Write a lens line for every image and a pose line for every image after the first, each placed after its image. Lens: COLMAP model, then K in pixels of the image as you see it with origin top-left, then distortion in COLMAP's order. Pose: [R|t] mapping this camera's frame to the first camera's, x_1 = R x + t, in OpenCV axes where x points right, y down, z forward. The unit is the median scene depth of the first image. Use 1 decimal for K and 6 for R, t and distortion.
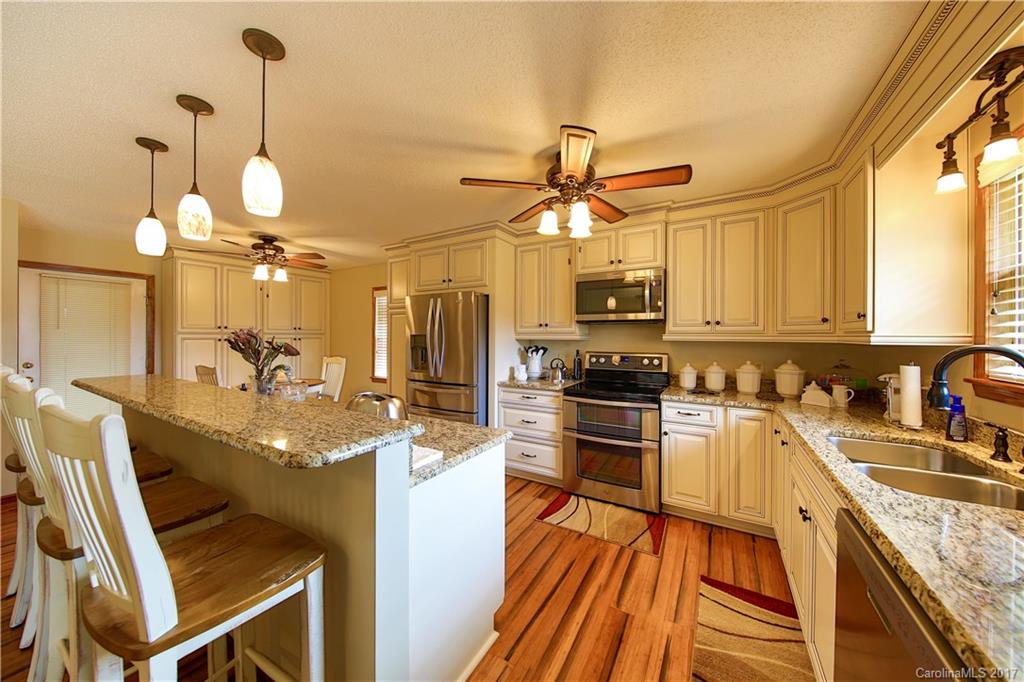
lens RADIAL K [[341.0, 0, 518.2], [0, 341.0, 336.1], [0, 0, 1]] dist [0.000501, -0.000080]
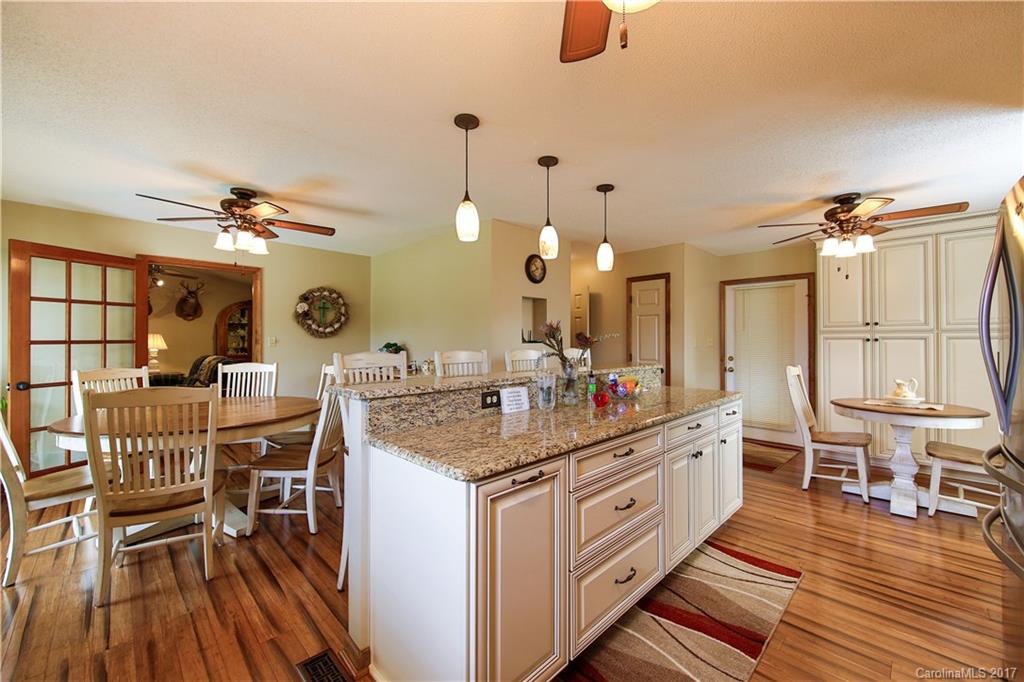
lens RADIAL K [[403.6, 0, 518.5], [0, 403.6, 338.3], [0, 0, 1]] dist [0.015462, -0.008317]
pose [[-0.258894, -0.009535, -0.965859, 0.342704], [-0.003739, 0.999954, -0.008869, 0.027456], [0.965898, 0.001315, -0.258918, 0.682870]]
